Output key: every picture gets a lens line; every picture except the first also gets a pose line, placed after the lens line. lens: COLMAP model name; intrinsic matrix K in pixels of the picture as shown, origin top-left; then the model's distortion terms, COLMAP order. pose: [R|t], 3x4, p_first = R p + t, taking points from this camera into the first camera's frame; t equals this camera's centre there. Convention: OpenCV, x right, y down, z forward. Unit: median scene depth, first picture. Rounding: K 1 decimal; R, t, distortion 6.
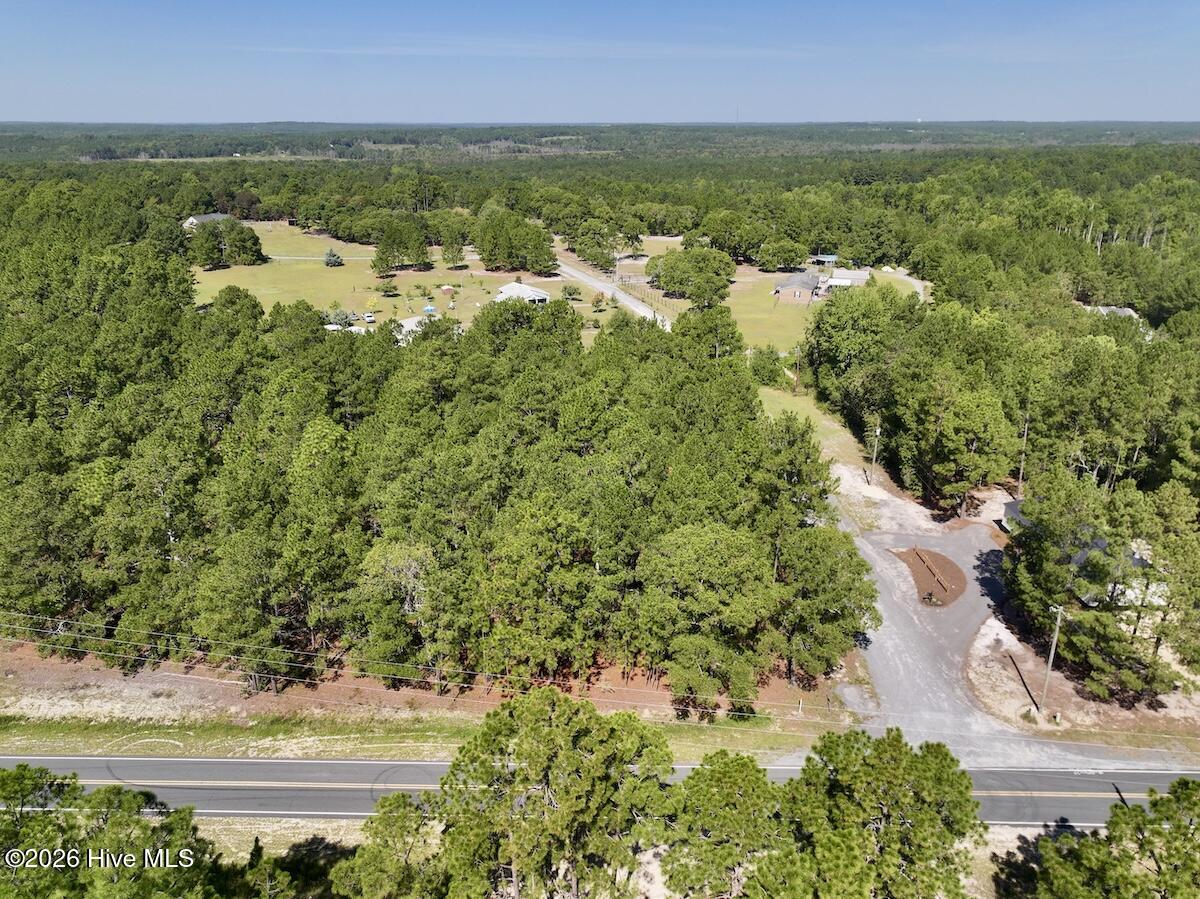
lens RADIAL K [[832.7, 0, 602.0], [0, 832.7, 449.0], [0, 0, 1]] dist [-0.001948, 0.014811]
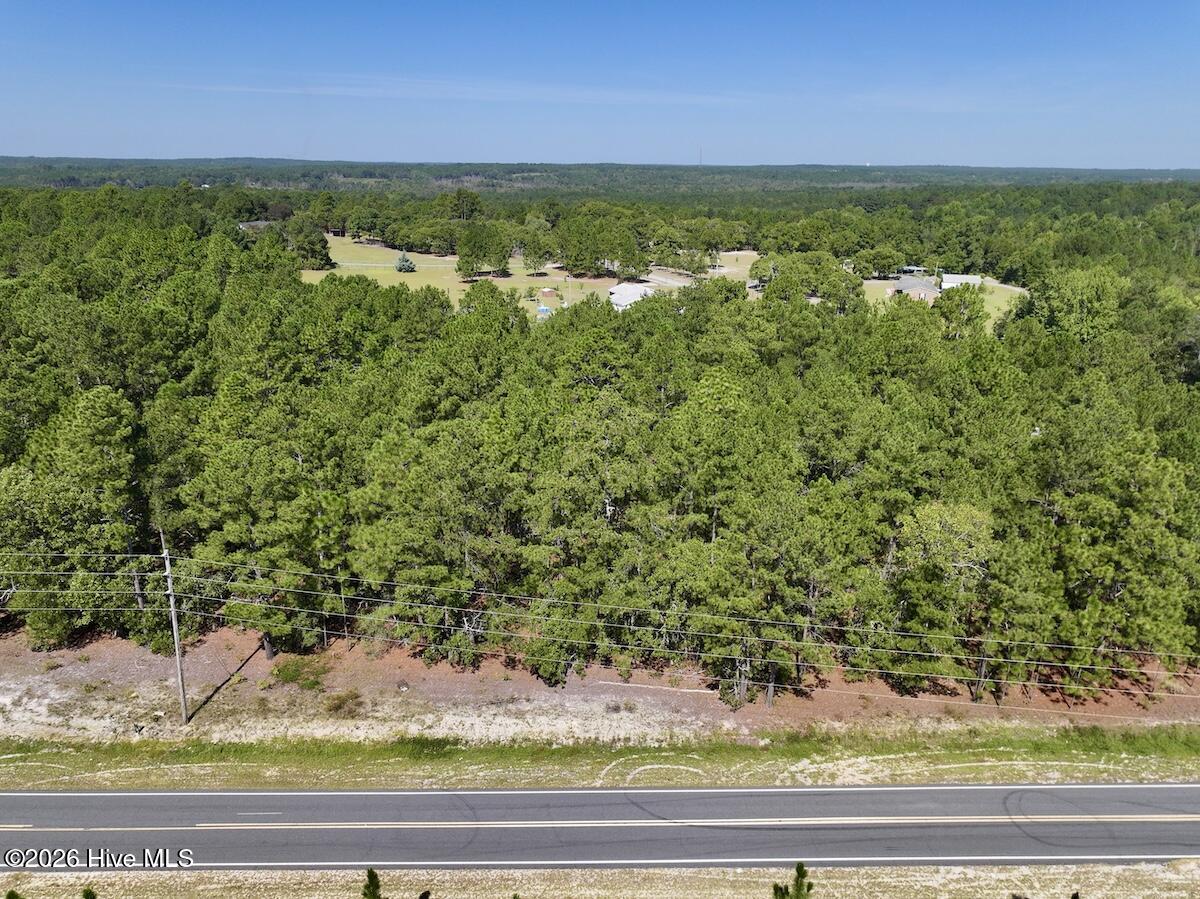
lens RADIAL K [[832.7, 0, 600.3], [0, 832.7, 450.2], [0, 0, 1]] dist [-0.001948, 0.014811]
pose [[0.998605, -0.006494, 0.052408, -0.177927], [0.008763, 0.999028, -0.043191, 0.027541], [-0.052077, 0.043590, 0.997691, 0.068981]]
